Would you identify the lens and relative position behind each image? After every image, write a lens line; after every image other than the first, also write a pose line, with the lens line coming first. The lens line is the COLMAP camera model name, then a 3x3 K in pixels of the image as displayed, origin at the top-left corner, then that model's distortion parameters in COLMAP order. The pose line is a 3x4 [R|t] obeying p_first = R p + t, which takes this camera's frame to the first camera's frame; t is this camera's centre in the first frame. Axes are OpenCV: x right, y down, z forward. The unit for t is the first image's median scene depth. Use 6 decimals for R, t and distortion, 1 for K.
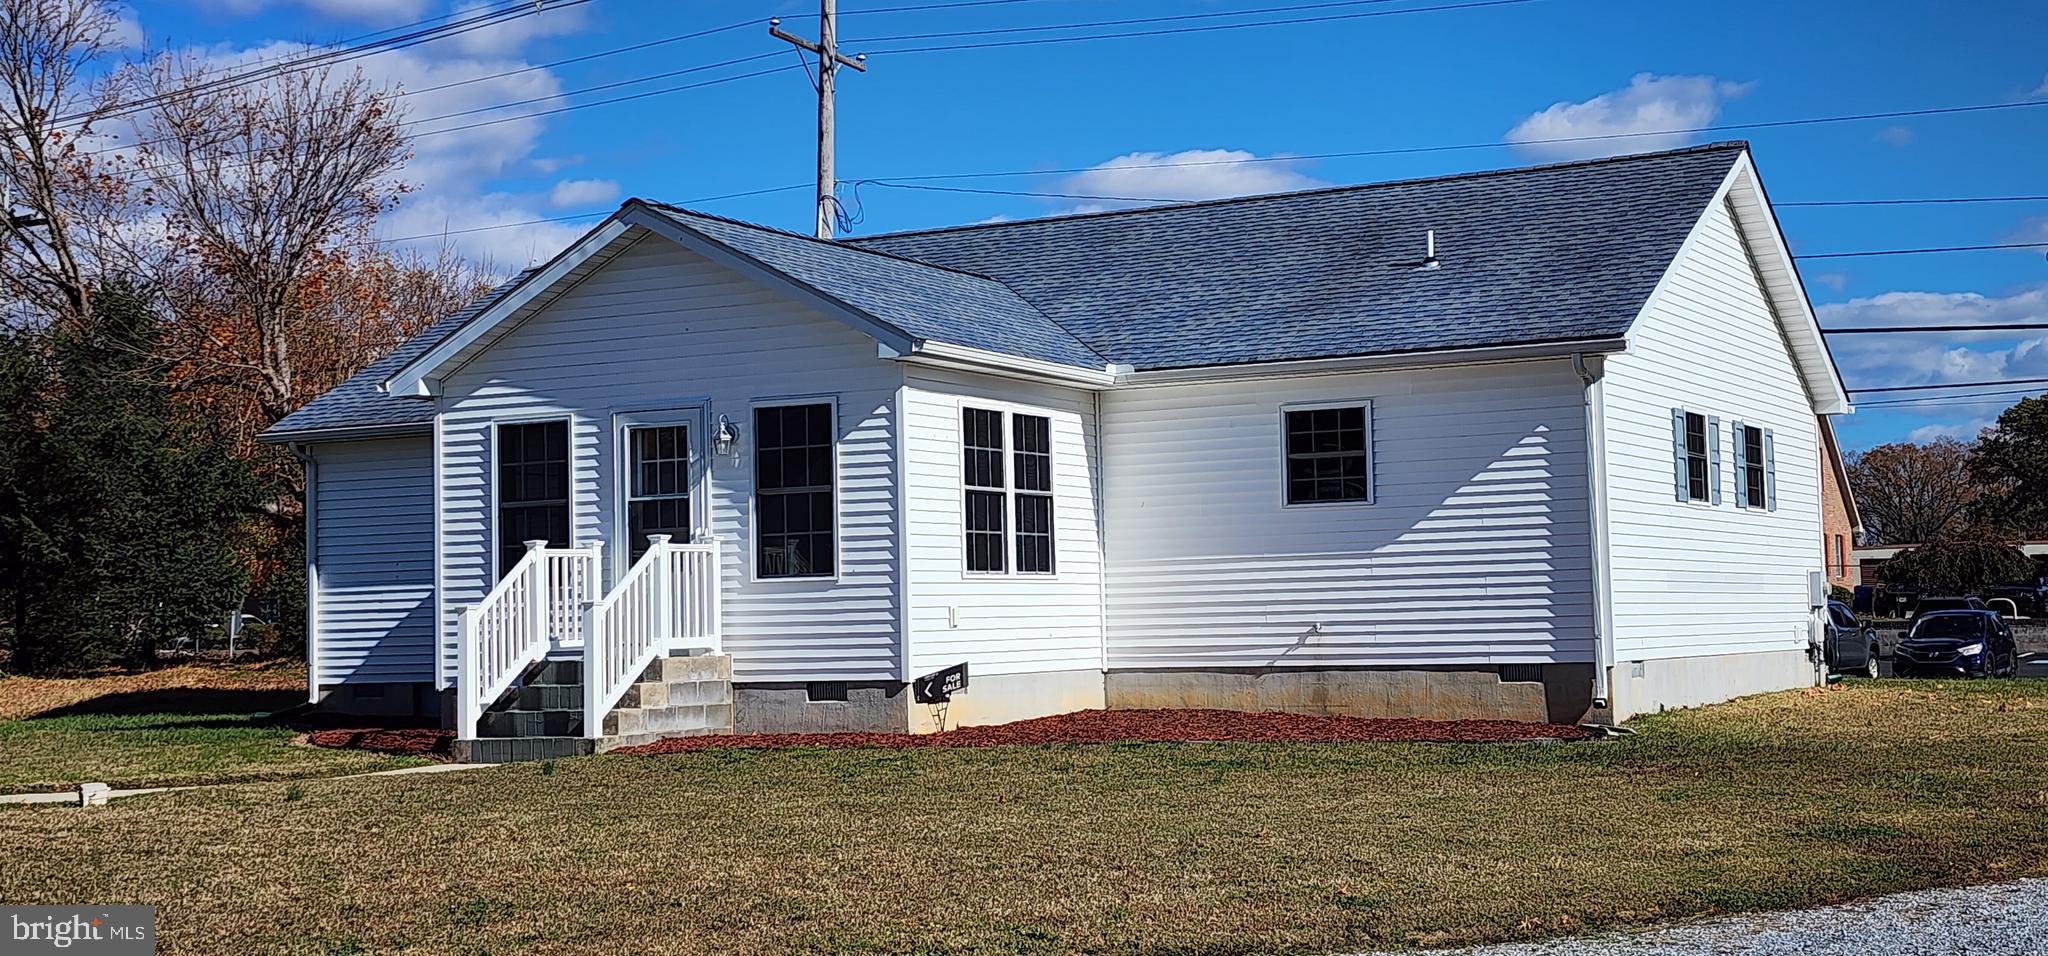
lens RADIAL K [[2713.8, 0, 1026.5], [0, 2713.8, 481.0], [0, 0, 1]] dist [0.161740, 0.000000]
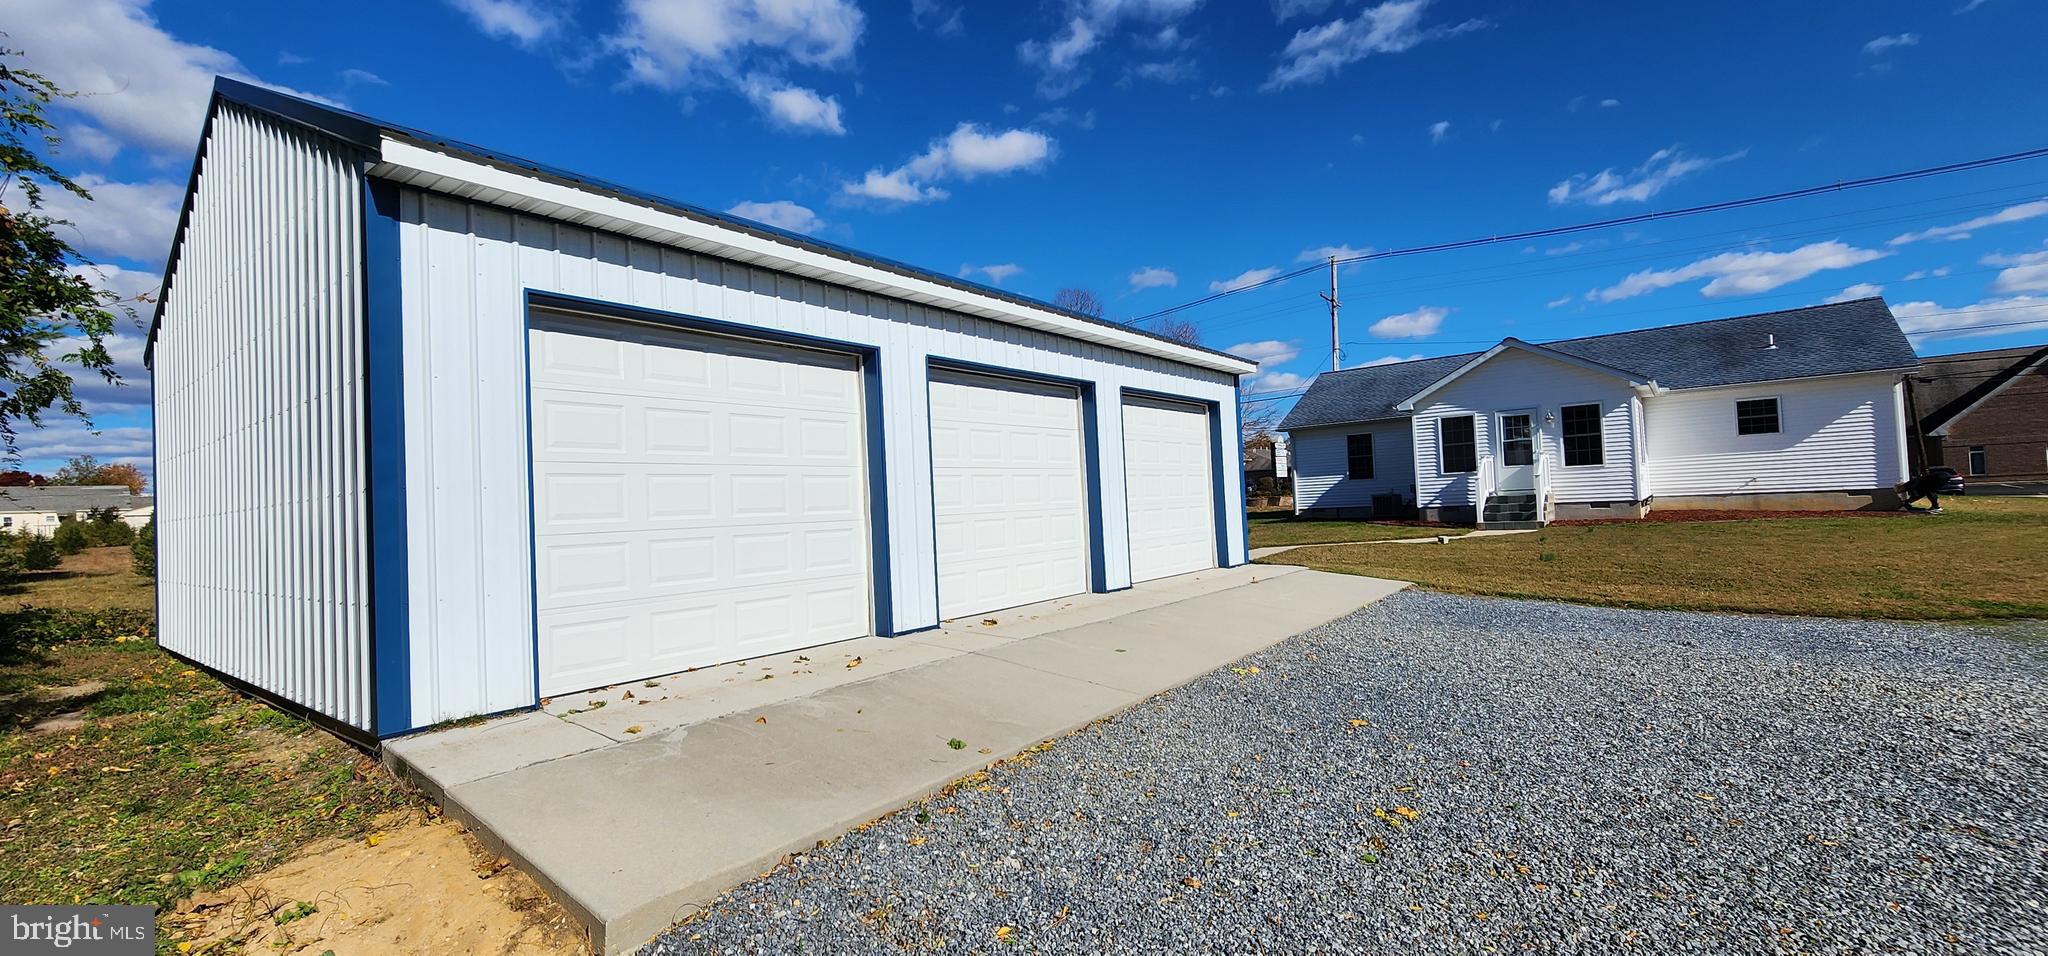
lens RADIAL K [[845.5, 0, 1022.5], [0, 845.5, 480.0], [0, 0, 1]] dist [0.002588, 0.000214]
pose [[0.982350, -0.028806, -0.184820, -0.472103], [0.034660, 0.998992, 0.028521, 0.004468], [0.183812, -0.034424, 0.982358, 0.012442]]
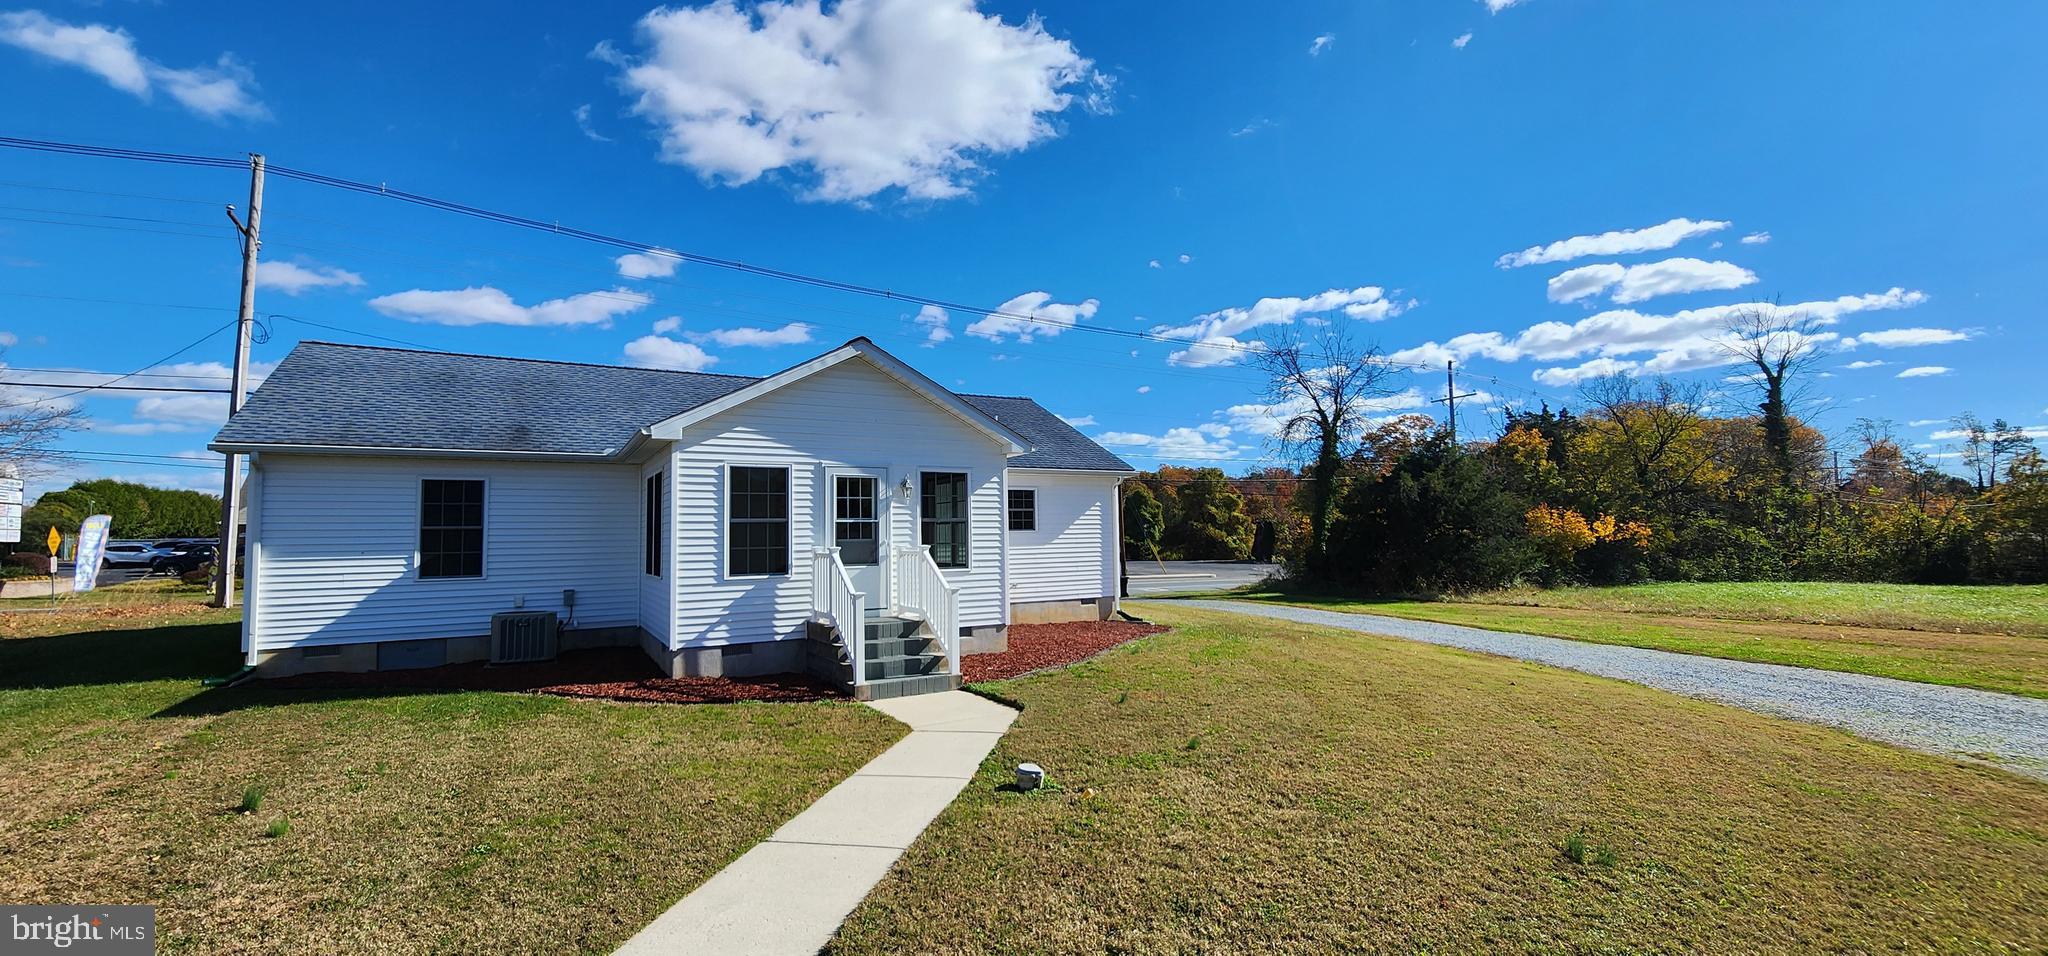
lens RADIAL K [[845.5, 0, 1035.6], [0, 845.5, 523.5], [0, 0, 1]] dist [0.002588, 0.000214]
pose [[0.523240, 0.028030, 0.851724, -0.494745], [-0.042278, 0.999082, -0.006907, 0.006646], [-0.851136, -0.032395, 0.523944, 0.621417]]
